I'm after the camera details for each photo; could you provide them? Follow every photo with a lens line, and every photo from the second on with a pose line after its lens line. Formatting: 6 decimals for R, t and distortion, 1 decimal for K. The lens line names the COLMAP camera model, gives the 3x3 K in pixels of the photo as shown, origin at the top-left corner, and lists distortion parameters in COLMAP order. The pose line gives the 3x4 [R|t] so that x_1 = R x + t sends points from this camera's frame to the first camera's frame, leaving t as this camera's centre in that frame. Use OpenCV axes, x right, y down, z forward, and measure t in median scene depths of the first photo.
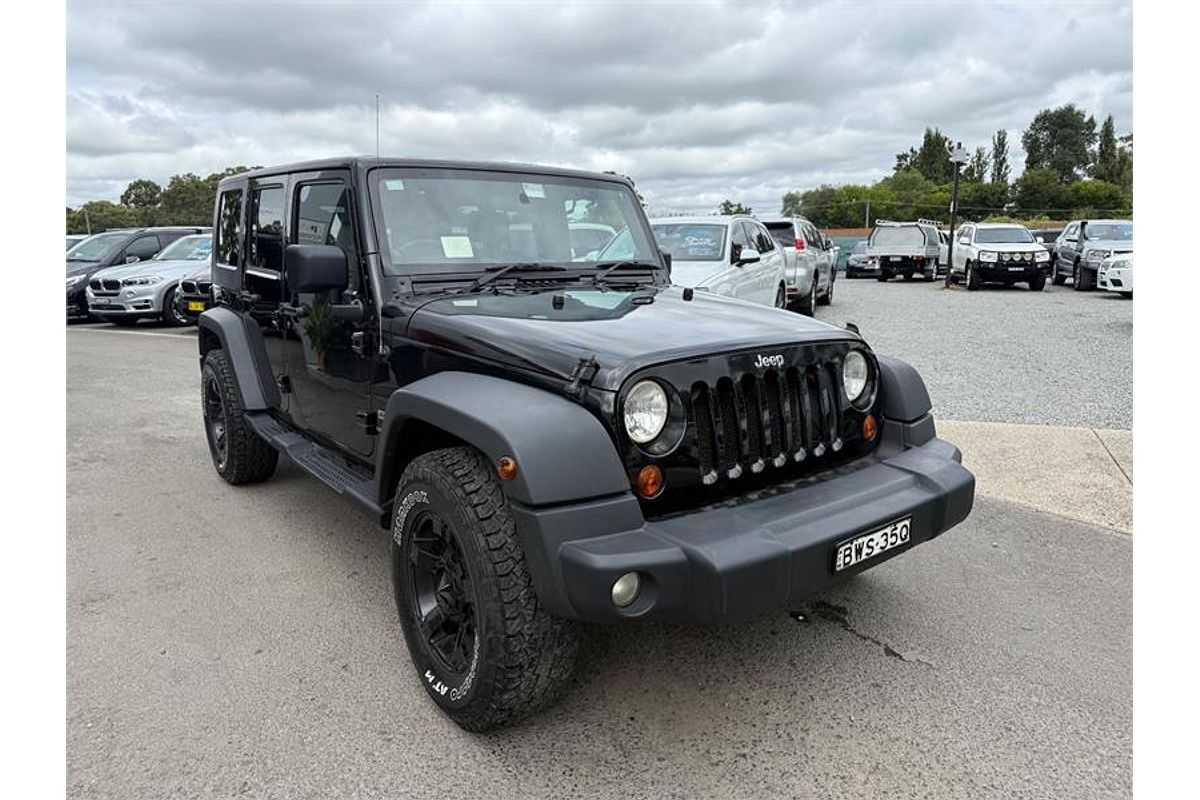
lens RADIAL K [[773.6, 0, 591.3], [0, 773.6, 390.0], [0, 0, 1]] dist [0.001682, -0.002950]
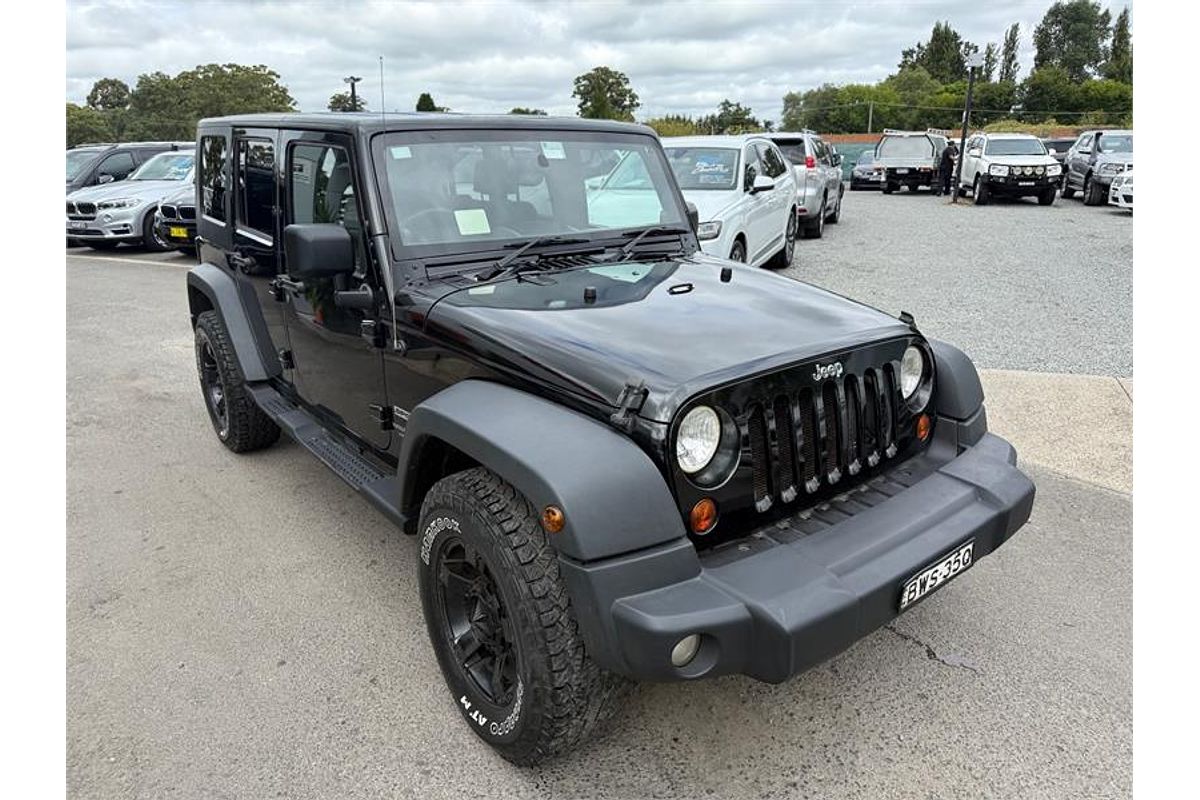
lens RADIAL K [[772.1, 0, 600.0], [0, 772.1, 400.0], [0, 0, 1]] dist [-0.001176, -0.000290]
pose [[0.999774, -0.008472, 0.019502, -0.045558], [0.005807, 0.991116, 0.132875, -0.101376], [-0.020455, -0.132732, 0.990941, 0.076661]]
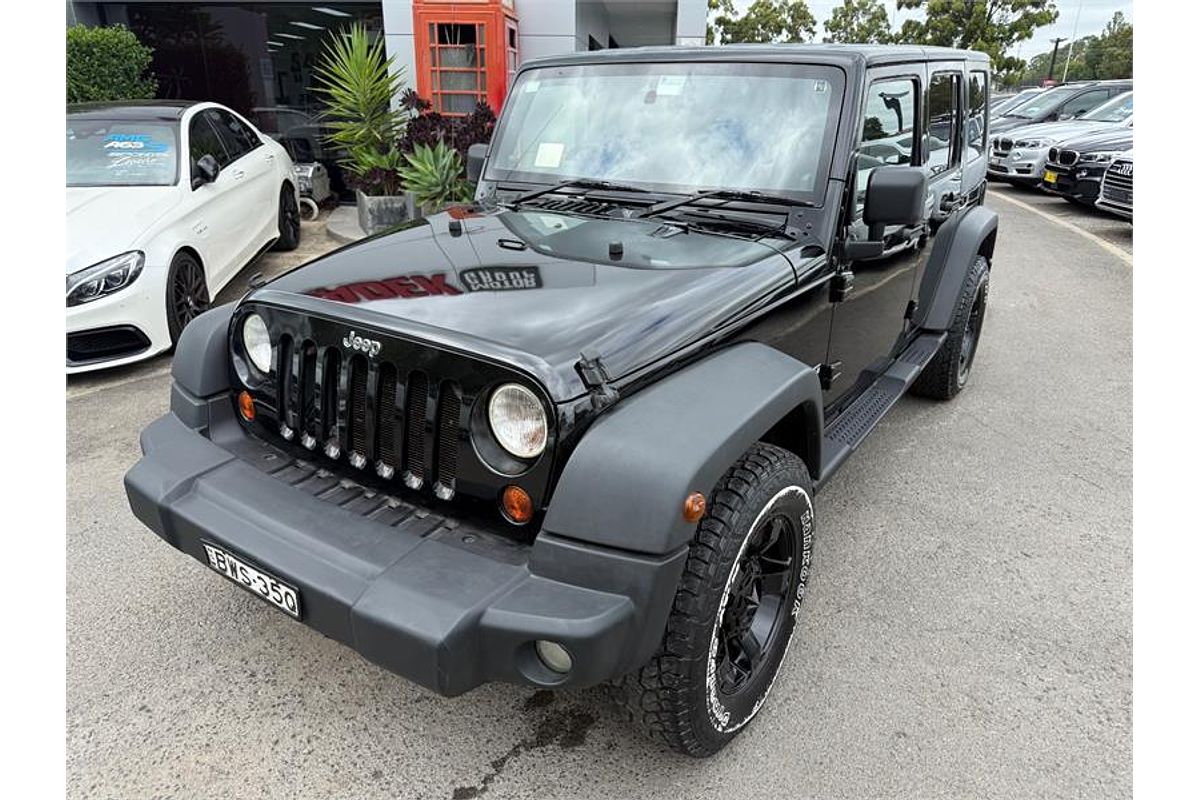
lens RADIAL K [[771.2, 0, 588.7], [0, 771.2, 413.3], [0, 0, 1]] dist [-0.001376, -0.001435]
pose [[0.301772, 0.375284, -0.876411, 0.831319], [-0.176827, 0.925349, 0.335353, -0.225915], [0.936838, 0.053773, 0.345605, 0.762274]]
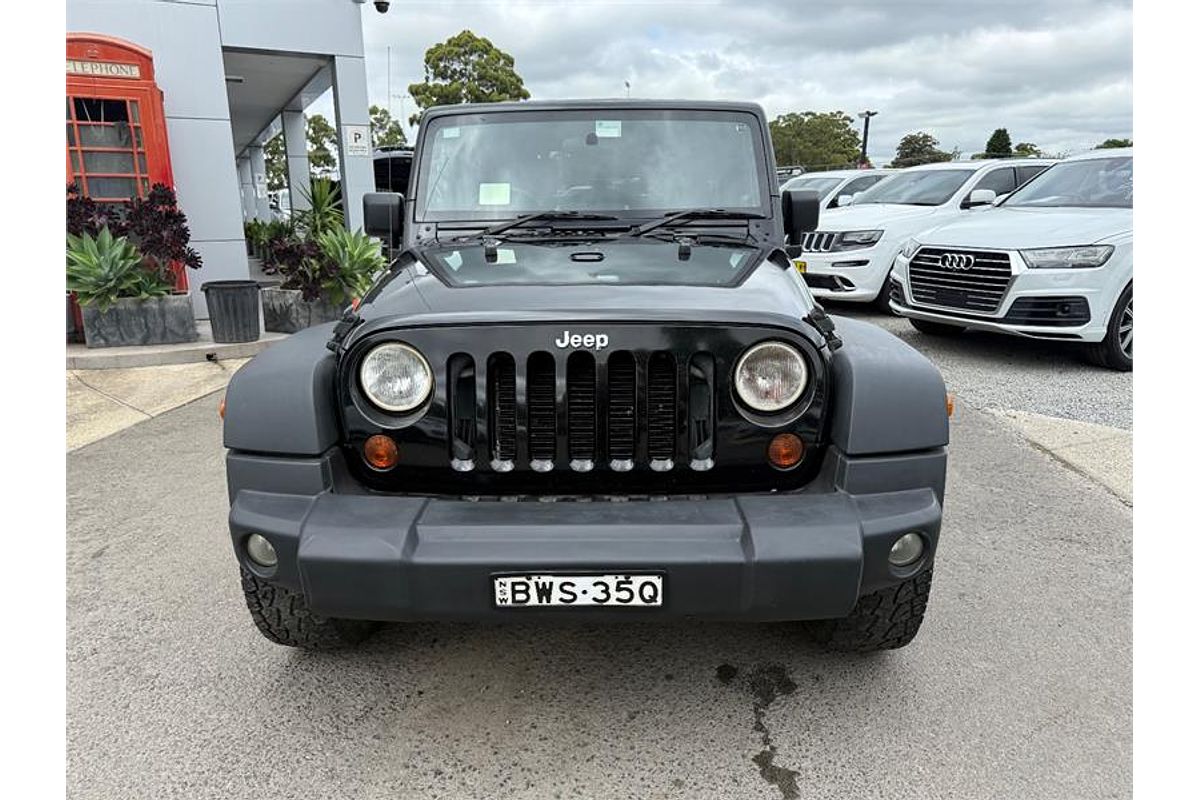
lens RADIAL K [[778.0, 0, 592.1], [0, 778.0, 408.0], [0, 0, 1]] dist [0.001383, -0.002443]
pose [[0.777720, 0.160646, -0.607738, 0.591802], [-0.106873, 0.986510, 0.124003, -0.053995], [0.619460, -0.031489, 0.784397, 0.303283]]
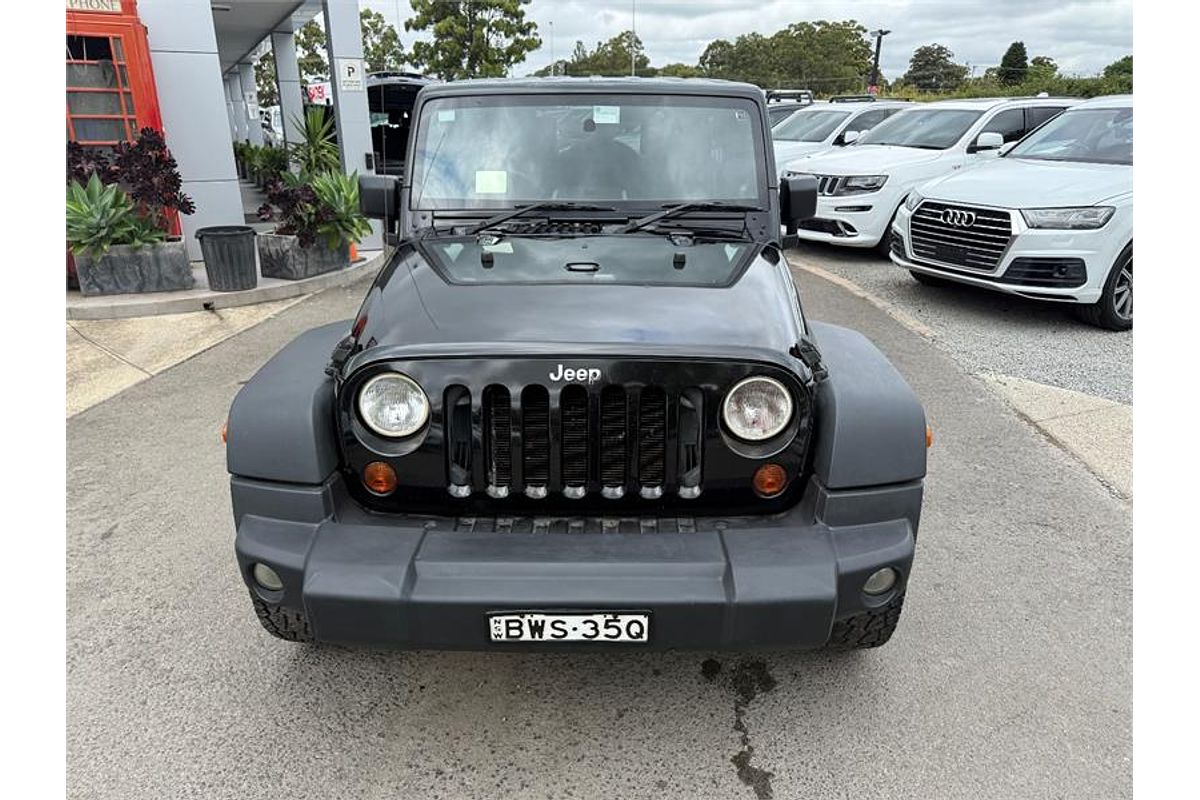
lens RADIAL K [[778.1, 0, 603.2], [0, 778.1, 399.8], [0, 0, 1]] dist [-0.000179, -0.002181]
pose [[0.783476, 0.224926, -0.579288, 0.591015], [-0.117124, 0.968938, 0.217810, -0.154624], [0.610285, -0.102800, 0.785484, 0.298762]]
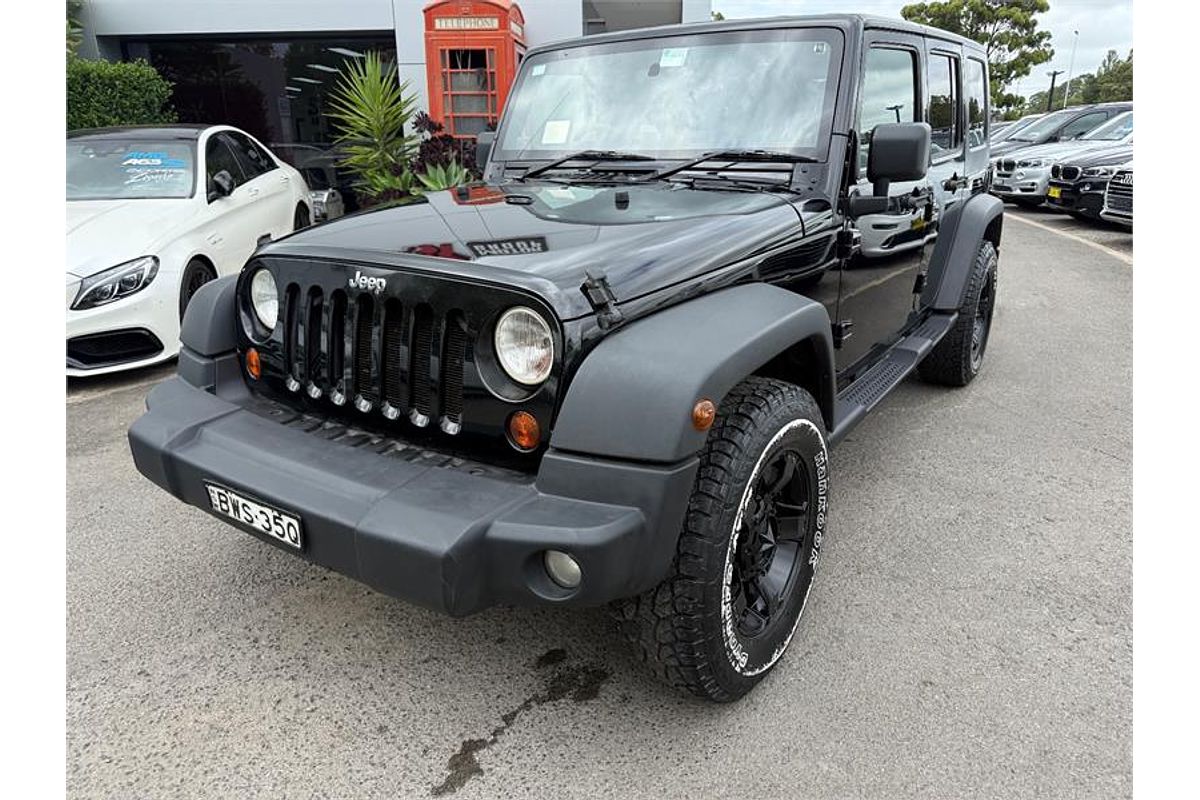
lens RADIAL K [[772.1, 0, 600.0], [0, 772.1, 400.0], [0, 0, 1]] dist [-0.001176, -0.000290]
pose [[0.303141, 0.308300, -0.901697, 0.857569], [-0.159102, 0.949313, 0.271093, -0.142494], [0.939570, 0.061283, 0.336827, 0.775169]]
